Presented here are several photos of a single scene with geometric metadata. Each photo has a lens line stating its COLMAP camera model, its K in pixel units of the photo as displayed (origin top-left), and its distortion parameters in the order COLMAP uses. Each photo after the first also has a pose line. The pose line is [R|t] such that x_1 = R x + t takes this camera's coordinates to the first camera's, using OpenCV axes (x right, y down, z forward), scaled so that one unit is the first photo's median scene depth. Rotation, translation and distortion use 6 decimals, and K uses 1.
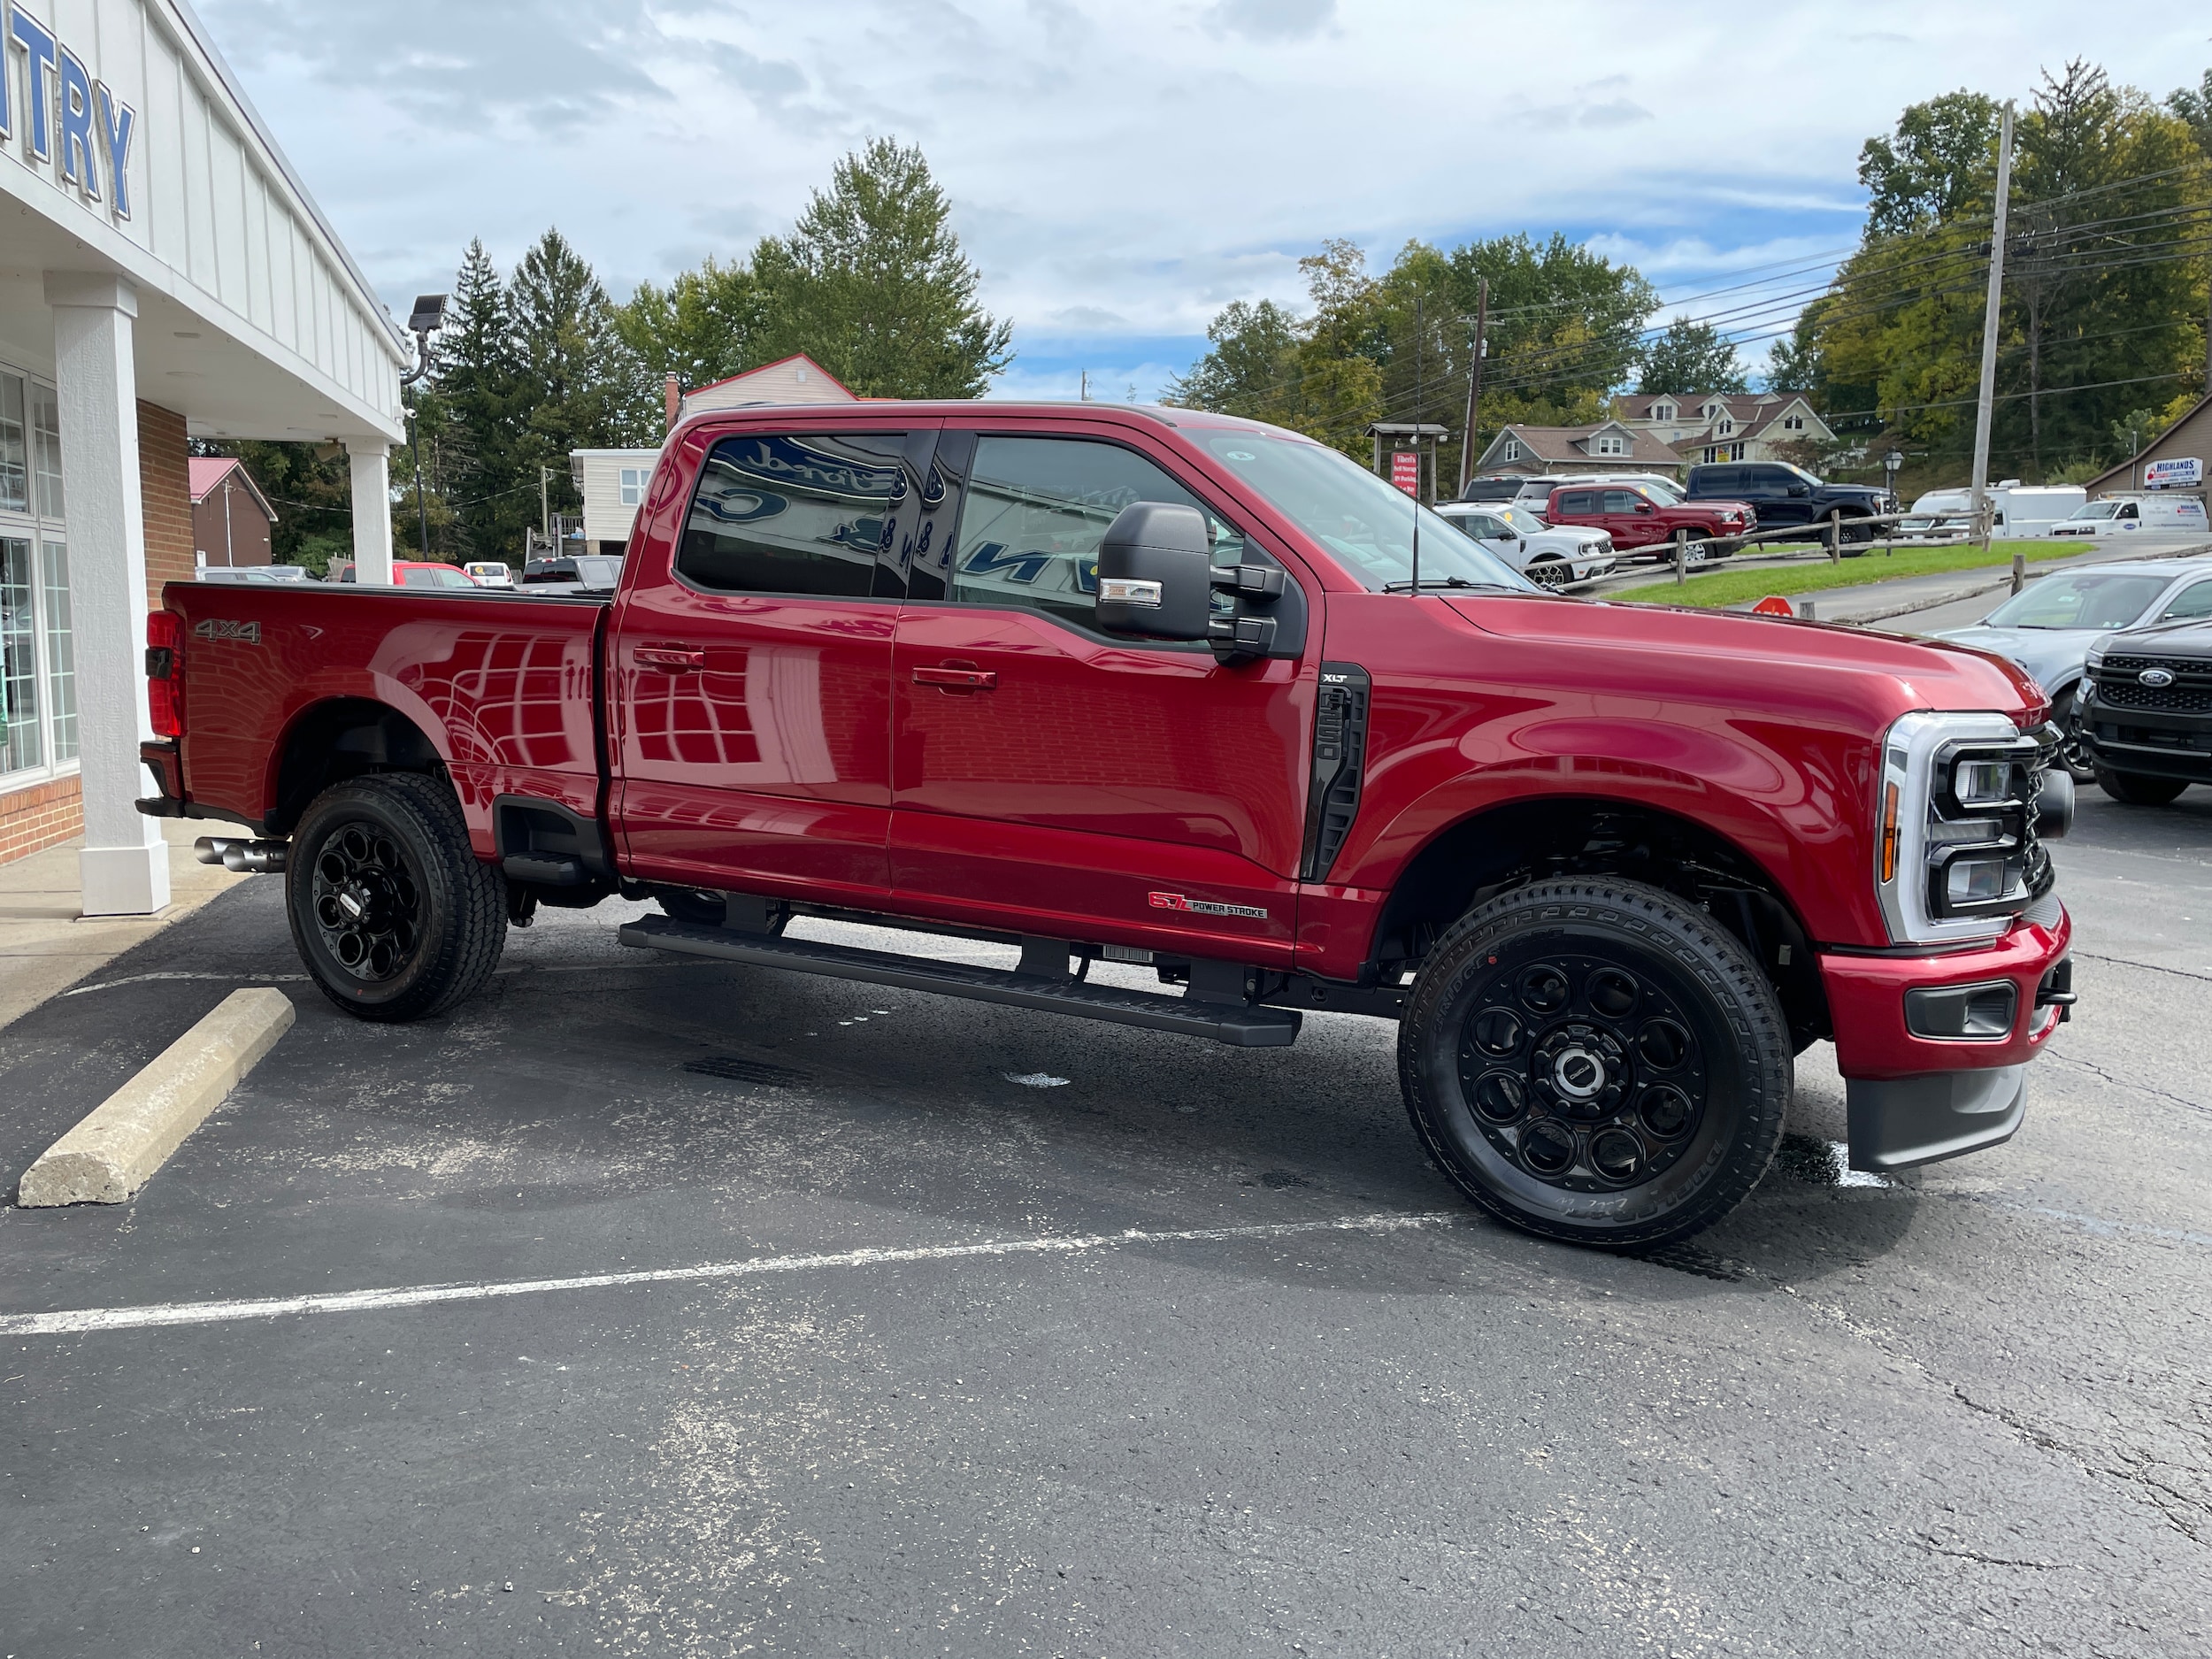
lens RADIAL K [[1664.4, 0, 1102.1], [0, 1664.4, 806.1], [0, 0, 1]] dist [0.097629, -0.122651]
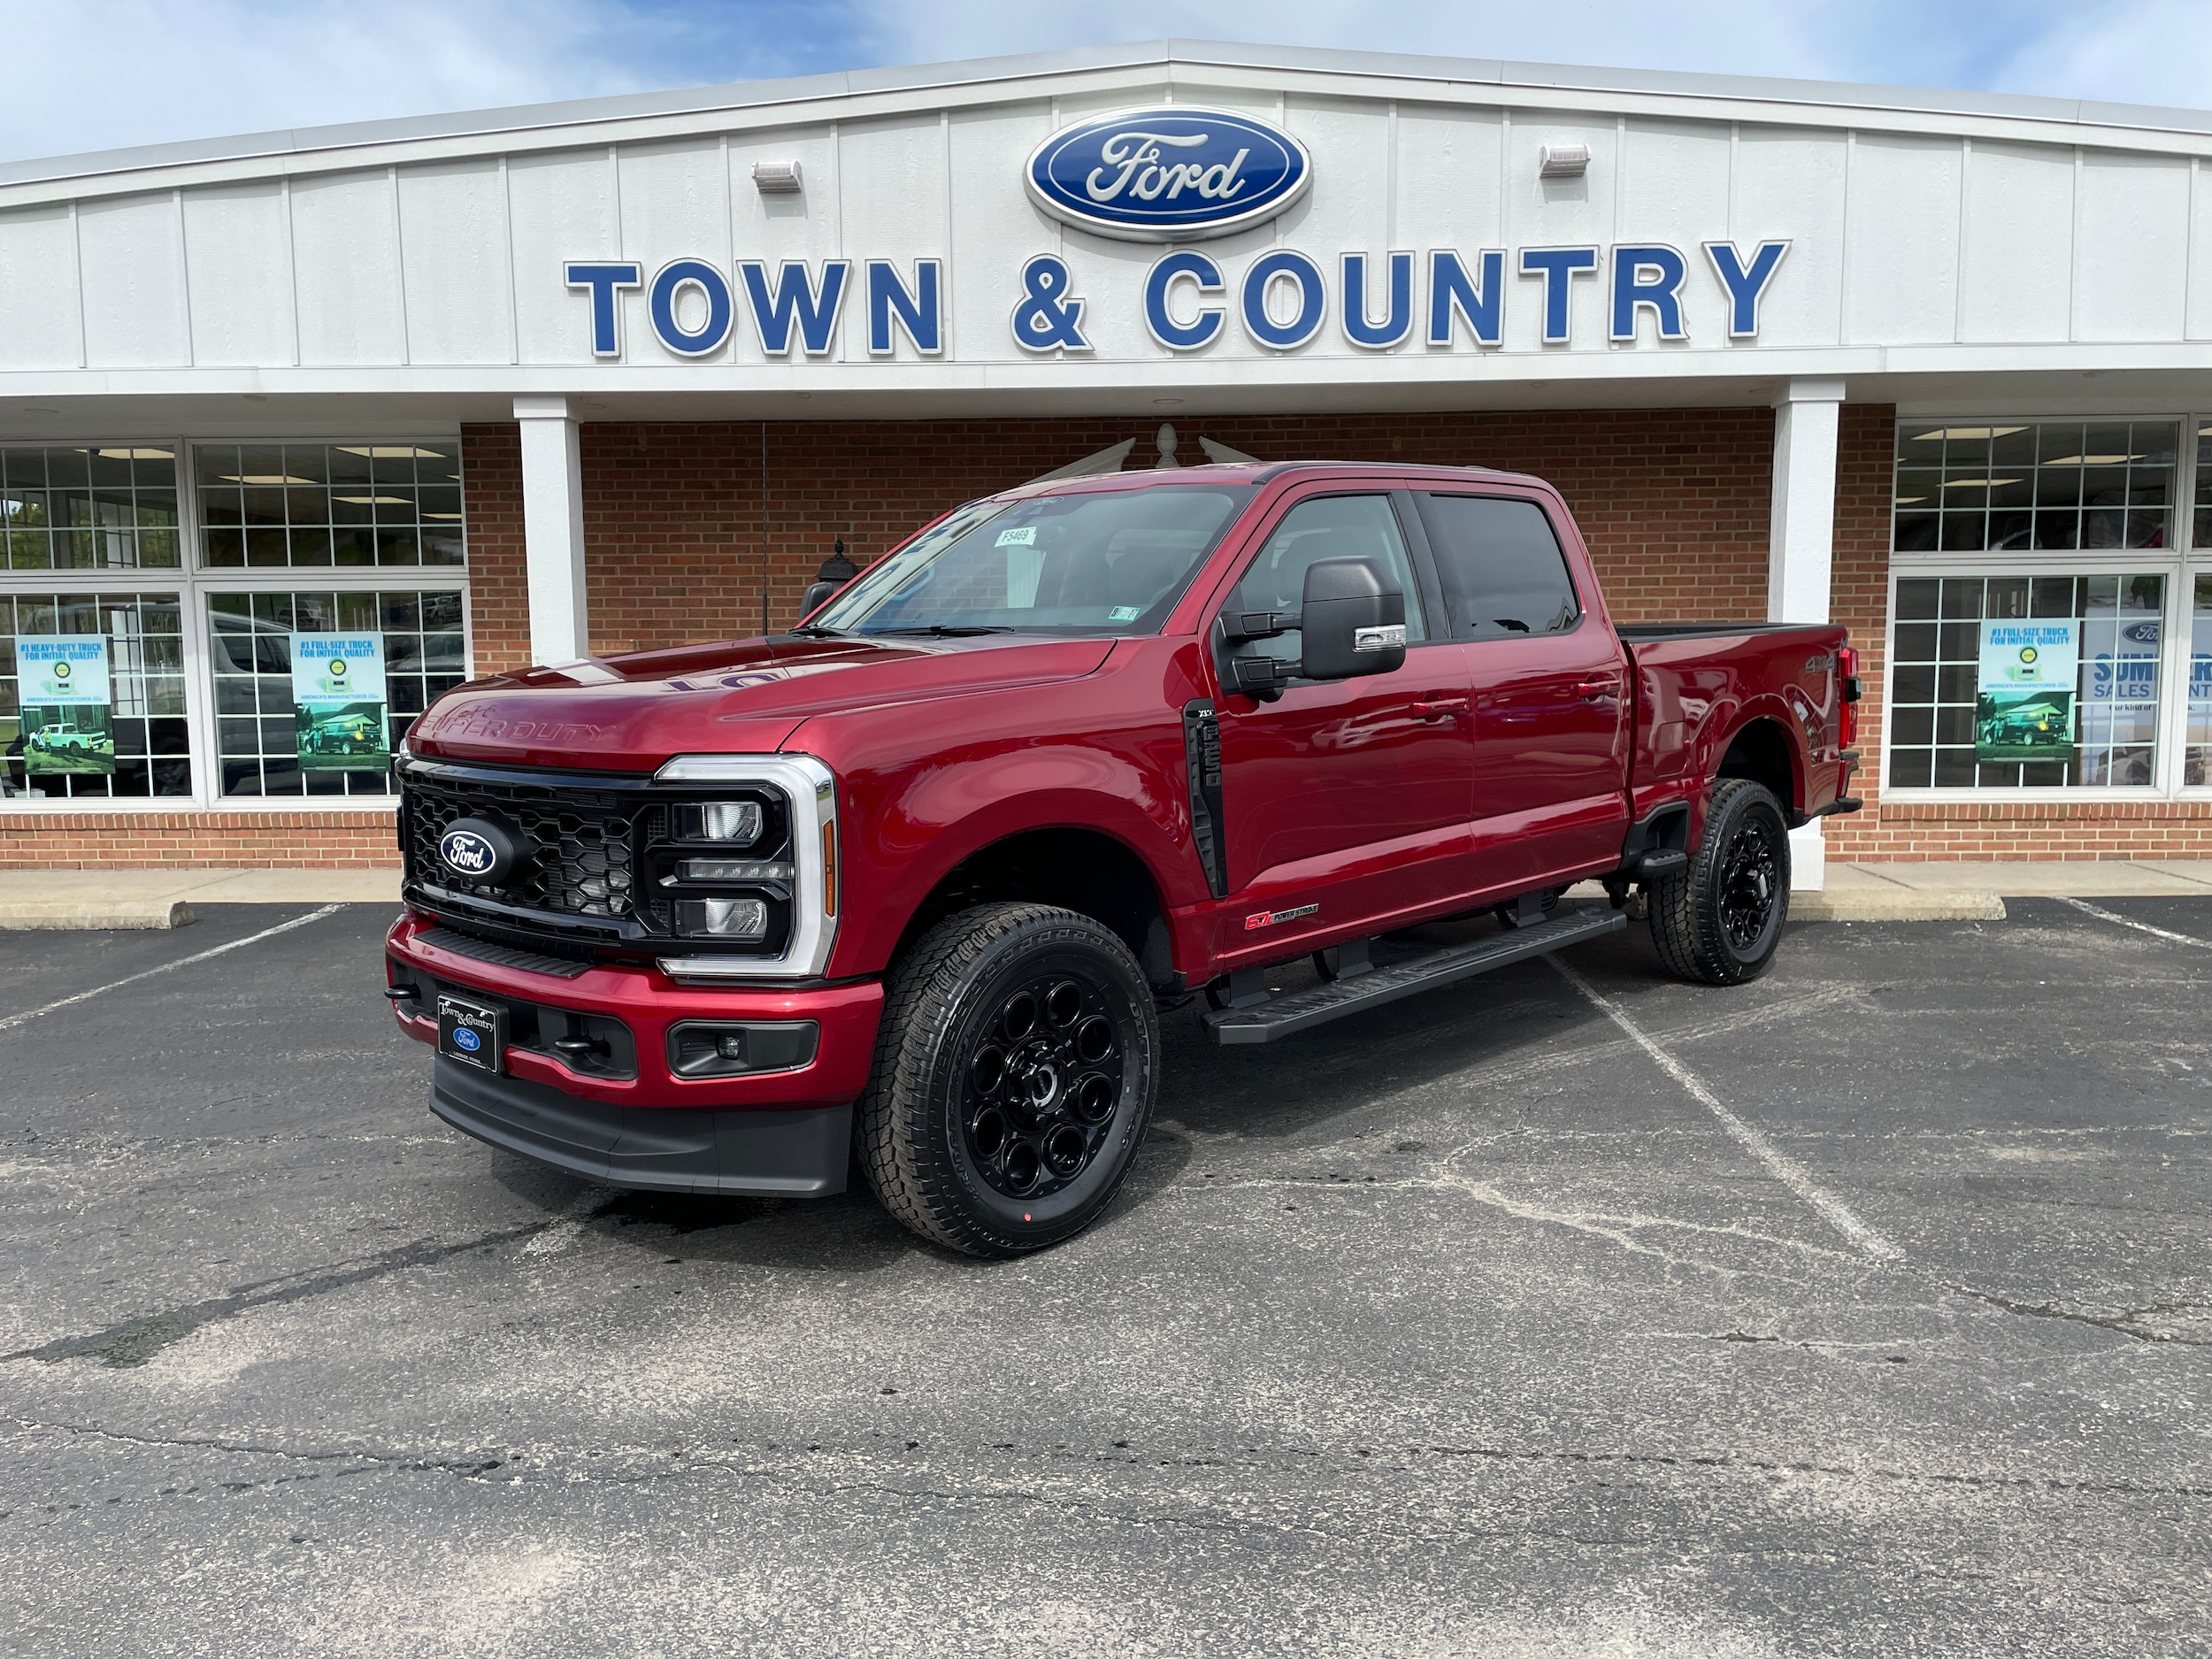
lens RADIAL K [[1664.4, 0, 1111.0], [0, 1664.4, 815.4], [0, 0, 1]] dist [0.097629, -0.122651]
pose [[-0.270233, 0.091651, -0.958423, 0.186724], [-0.100218, 0.987374, 0.122677, -0.023534], [0.957565, 0.129202, -0.257636, 0.214519]]
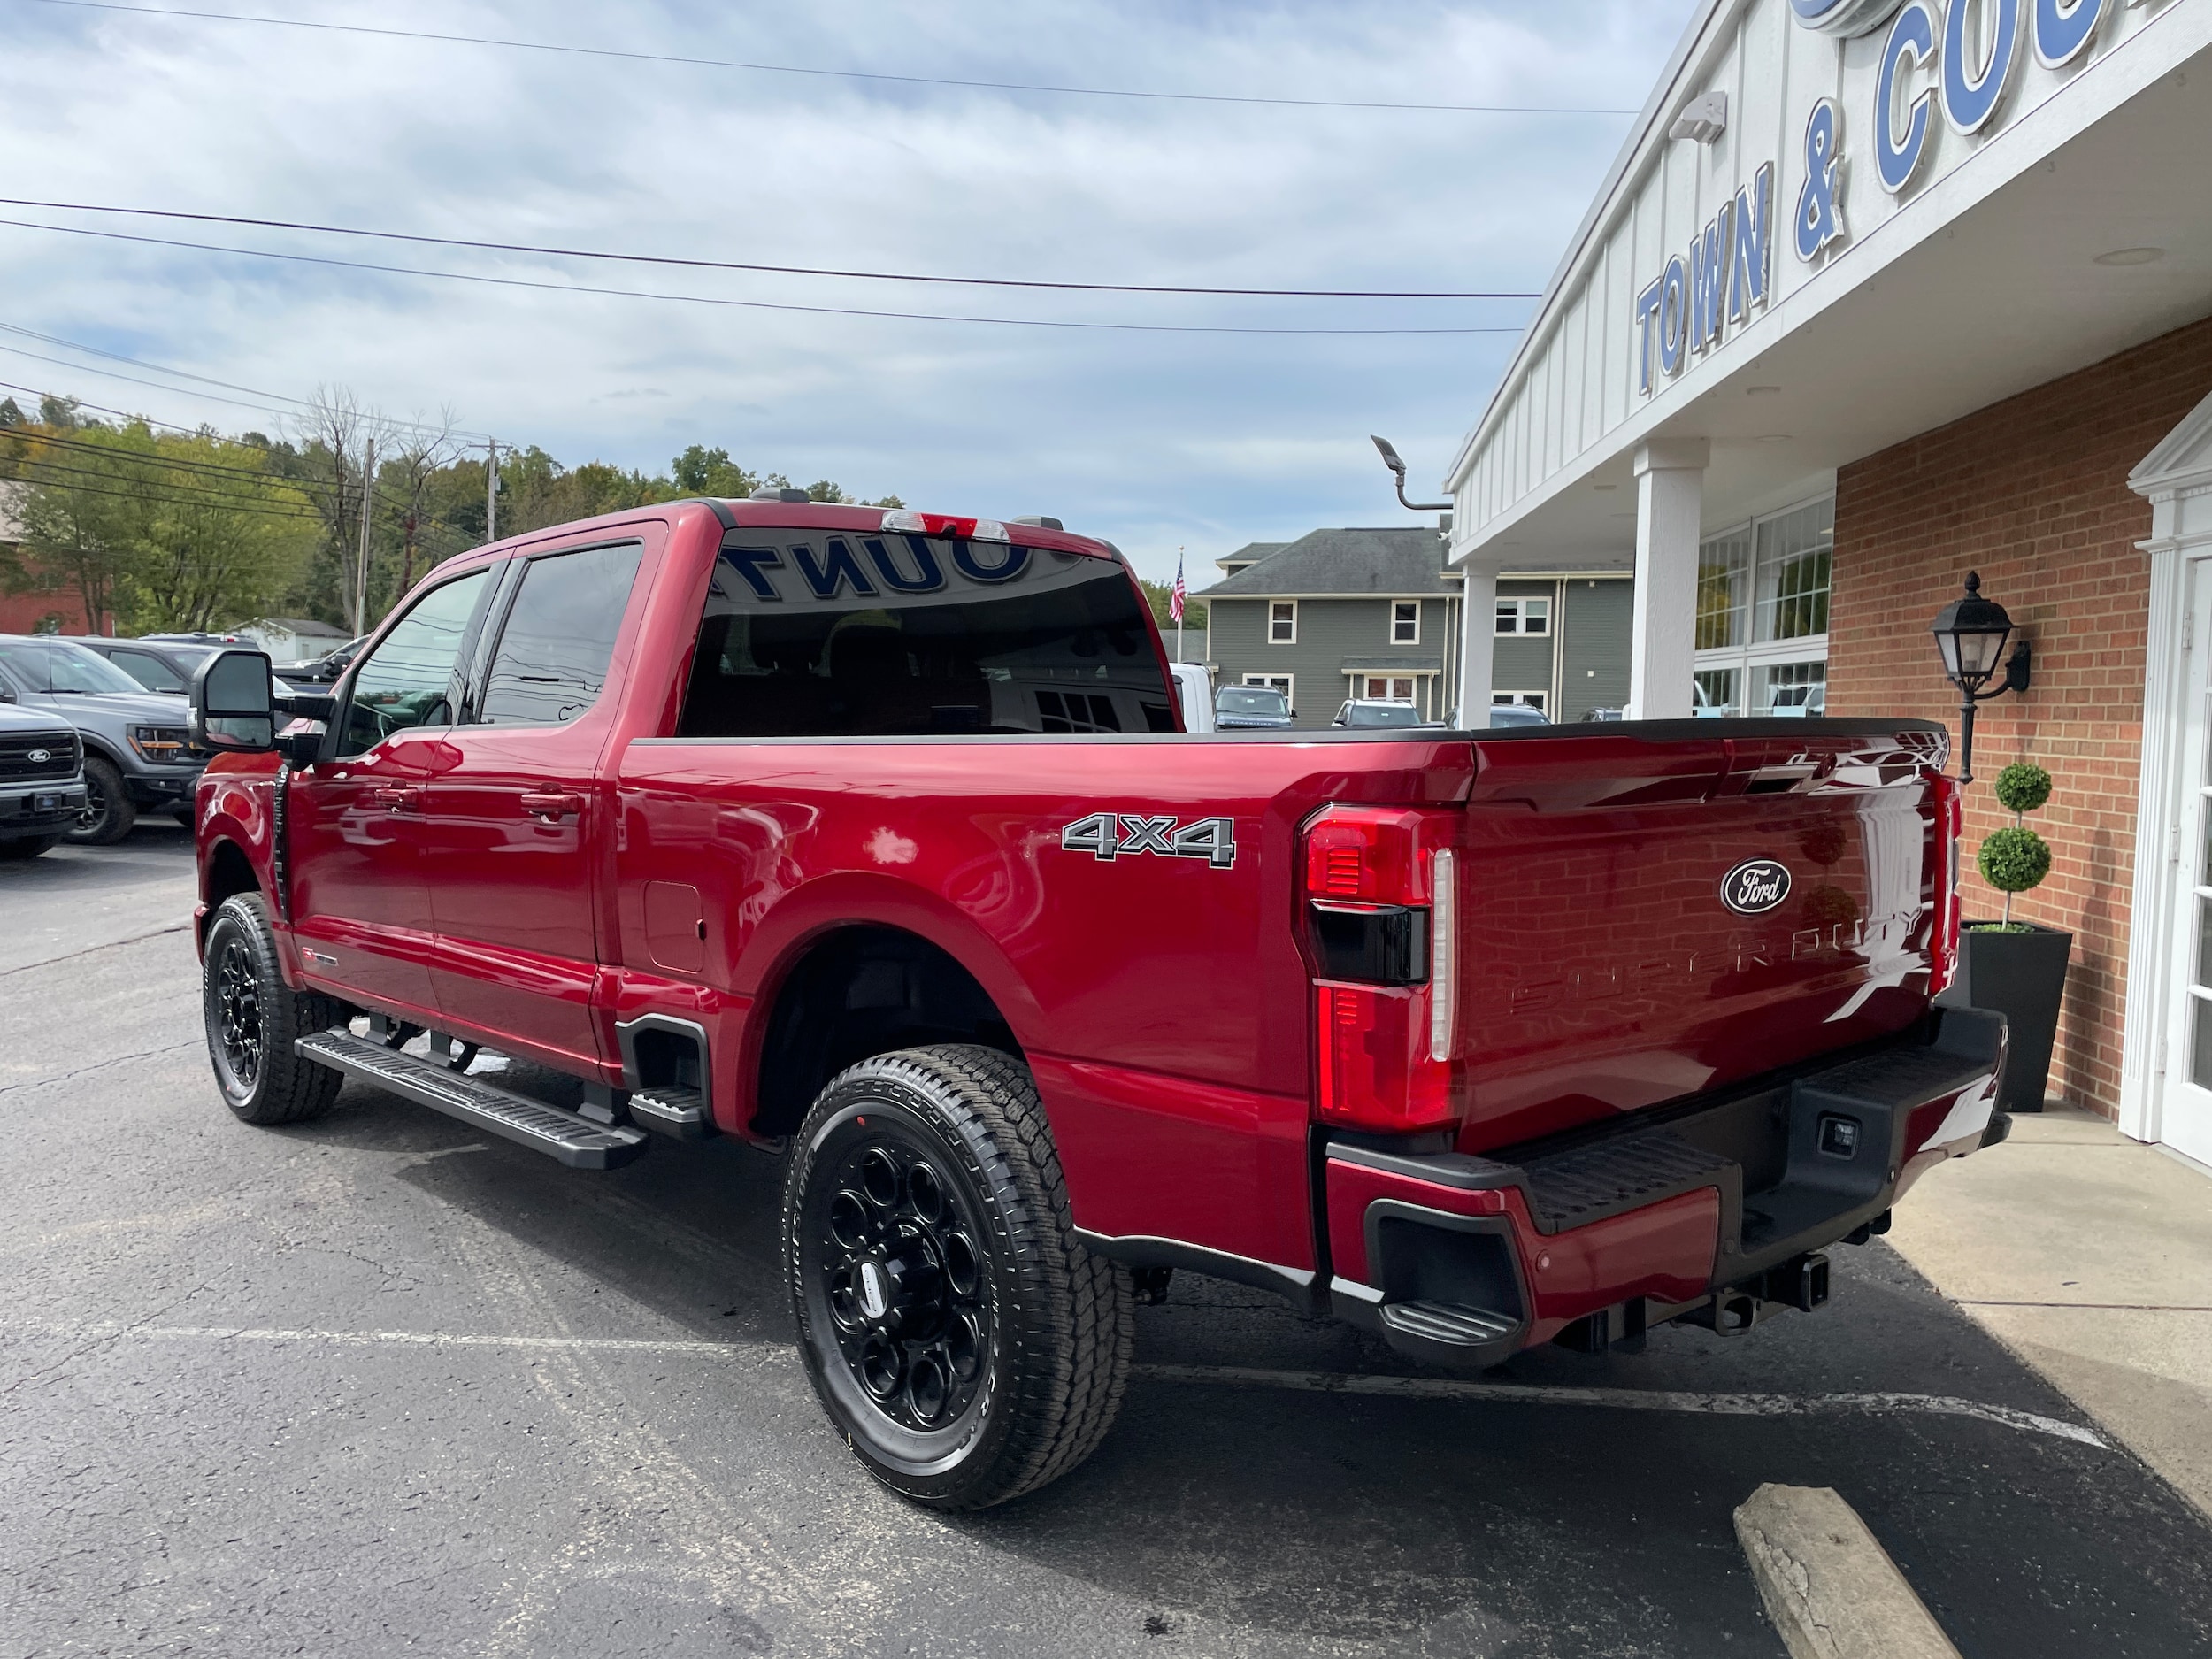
lens RADIAL K [[1664.4, 0, 1085.5], [0, 1664.4, 843.1], [0, 0, 1]] dist [0.097629, -0.122651]
pose [[-0.940663, -0.045285, 0.336306, -0.095318], [0.020322, 0.981759, 0.189041, -0.041331], [-0.338732, 0.184659, -0.922584, 0.325633]]
